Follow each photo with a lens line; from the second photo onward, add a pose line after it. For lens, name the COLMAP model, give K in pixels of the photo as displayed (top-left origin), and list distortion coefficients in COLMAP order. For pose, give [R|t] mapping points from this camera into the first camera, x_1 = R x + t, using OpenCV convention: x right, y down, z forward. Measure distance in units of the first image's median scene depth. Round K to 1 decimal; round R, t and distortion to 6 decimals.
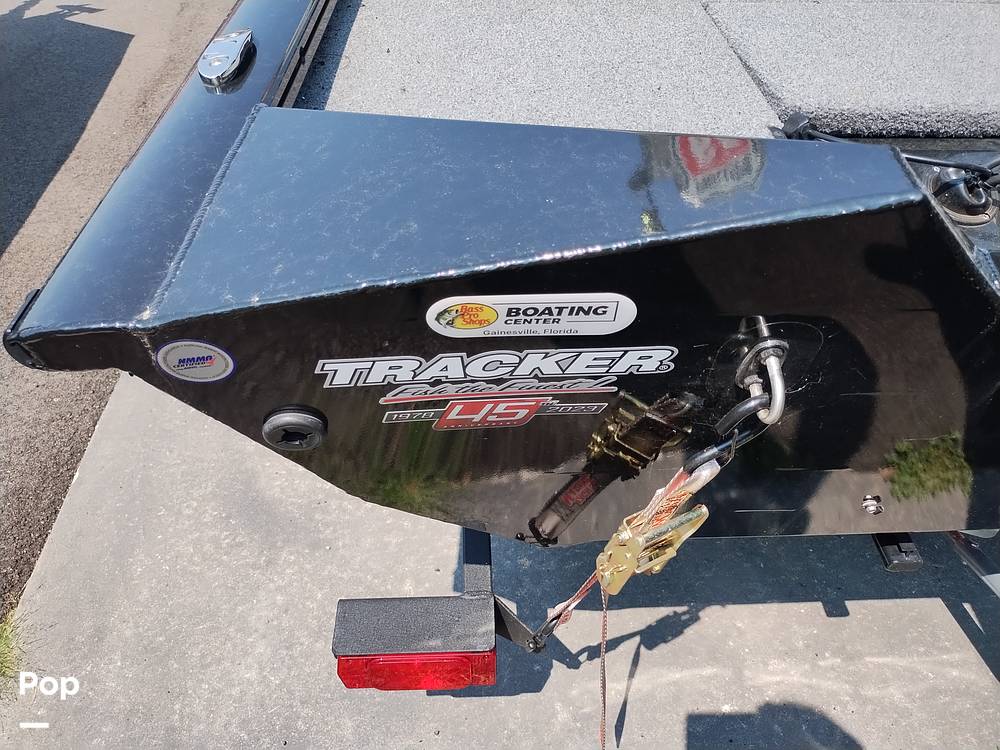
lens RADIAL K [[742.6, 0, 500.0], [0, 742.6, 375.0], [0, 0, 1]] dist [-0.001600, -0.002296]
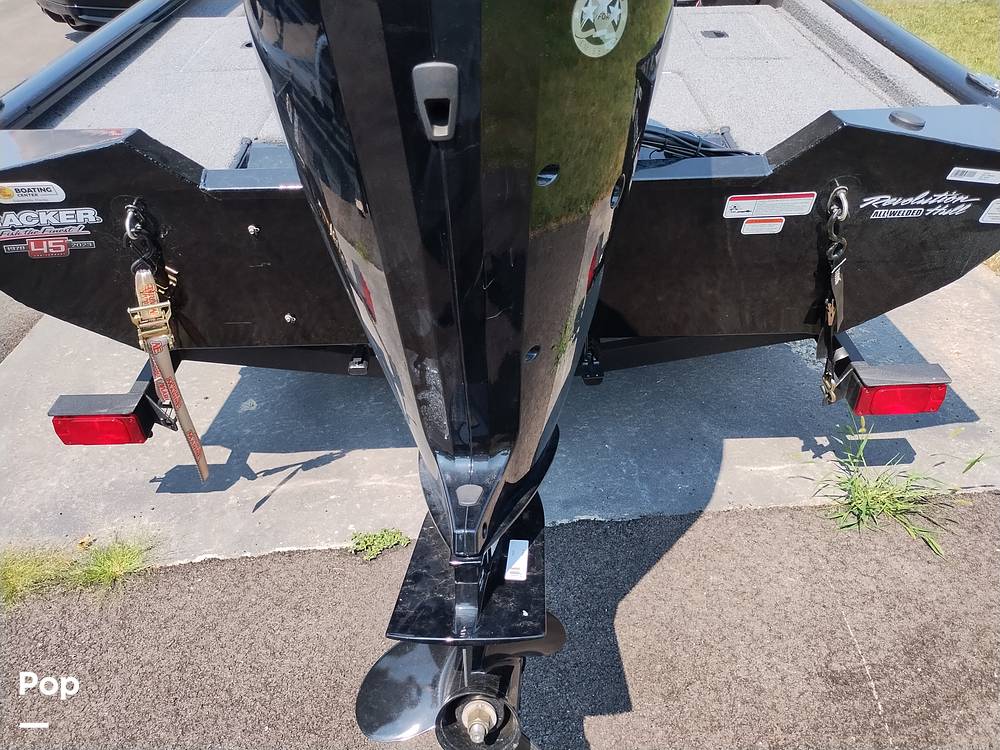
lens RADIAL K [[742.6, 0, 500.0], [0, 742.6, 375.0], [0, 0, 1]] dist [-0.001600, -0.002296]
pose [[0.999377, 0.000799, -0.035282, 0.677943], [-0.003251, 0.997578, -0.069487, 0.277584], [0.035141, 0.069559, 0.996959, -0.568913]]
